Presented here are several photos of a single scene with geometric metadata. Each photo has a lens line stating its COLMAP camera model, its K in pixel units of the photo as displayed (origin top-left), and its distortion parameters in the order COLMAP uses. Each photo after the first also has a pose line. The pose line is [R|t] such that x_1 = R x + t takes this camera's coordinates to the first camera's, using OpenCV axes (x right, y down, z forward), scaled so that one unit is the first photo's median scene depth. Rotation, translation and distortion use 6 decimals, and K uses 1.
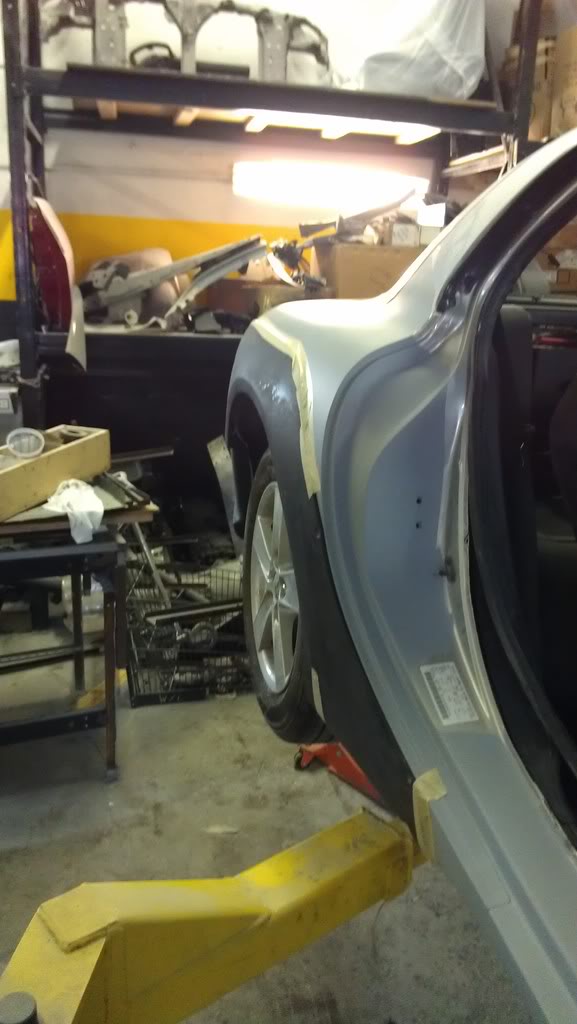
lens RADIAL K [[835.6, 0, 293.7], [0, 835.6, 510.5], [0, 0, 1]] dist [0.073819, -0.143829]
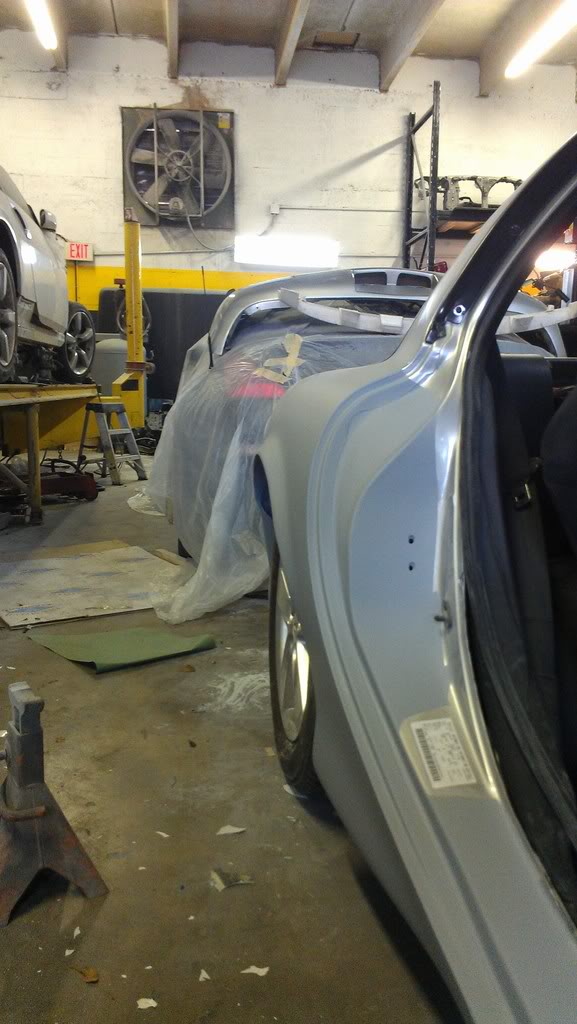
lens RADIAL K [[833.9, 0, 296.5], [0, 833.9, 512.4], [0, 0, 1]] dist [0.084385, -0.160592]
pose [[0.997235, -0.021637, -0.071097, -0.513371], [0.011884, 0.990797, -0.134836, 0.597505], [0.073360, 0.133618, 0.988314, -1.187472]]
